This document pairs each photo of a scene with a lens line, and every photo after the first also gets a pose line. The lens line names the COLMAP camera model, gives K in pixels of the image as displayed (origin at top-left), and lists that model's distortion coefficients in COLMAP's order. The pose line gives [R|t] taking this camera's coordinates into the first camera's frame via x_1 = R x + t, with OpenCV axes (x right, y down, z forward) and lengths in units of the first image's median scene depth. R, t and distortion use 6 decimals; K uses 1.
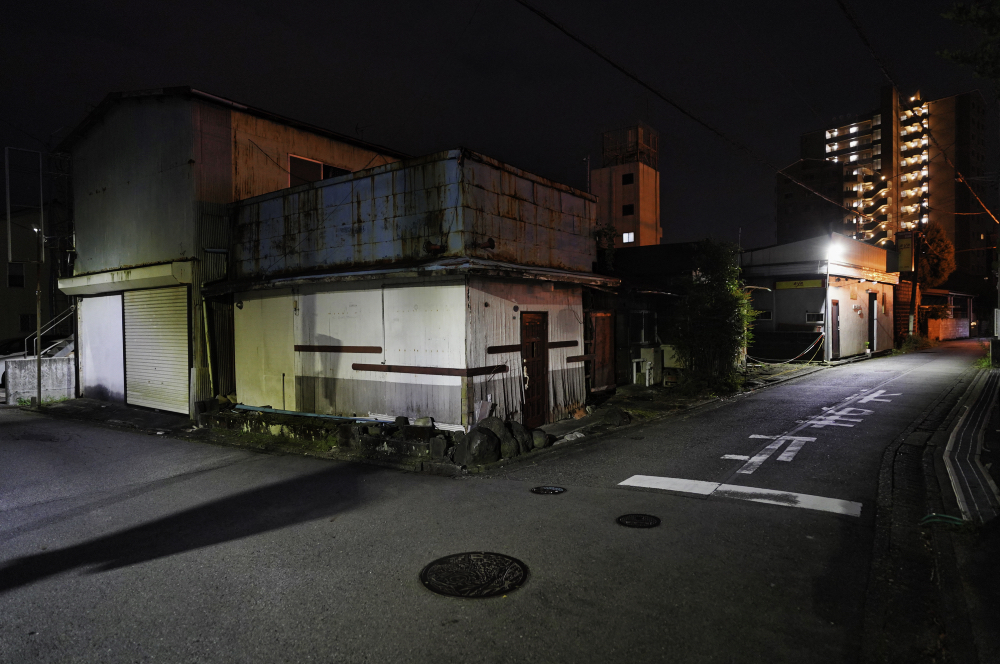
lens RADIAL K [[574.7, 0, 498.9], [0, 574.7, 329.8], [0, 0, 1]] dist [0.018770, 0.000505]
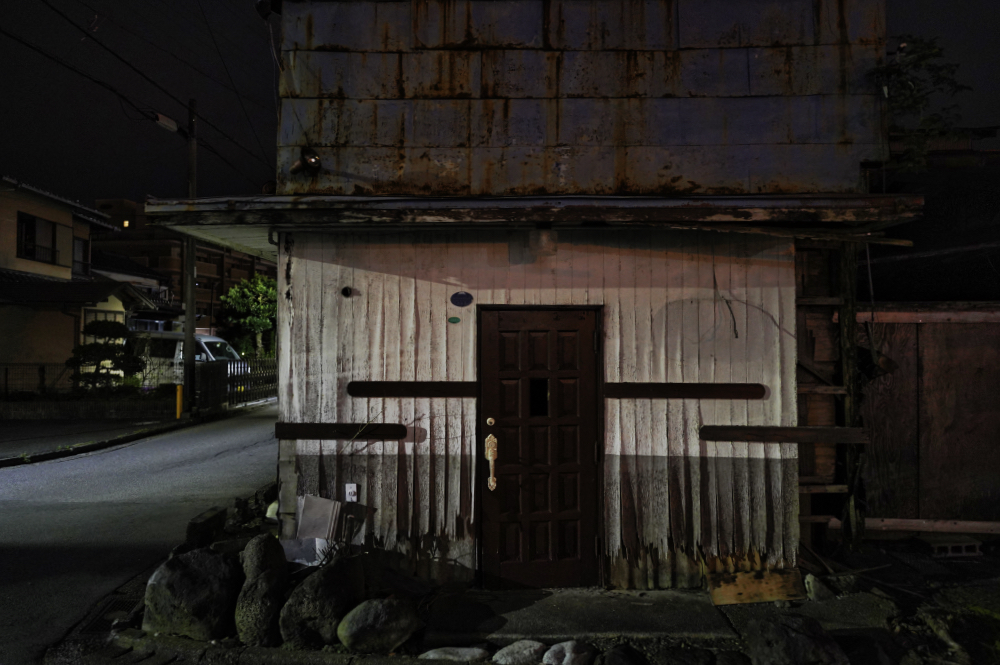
lens RADIAL K [[574.7, 0, 500.5], [0, 574.7, 327.7], [0, 0, 1]] dist [0.018770, 0.000505]
pose [[0.565369, 0.000152, -0.824838, 0.406423], [-0.022907, 0.999617, -0.015517, -0.009035], [0.824520, 0.027667, 0.565156, 0.771912]]
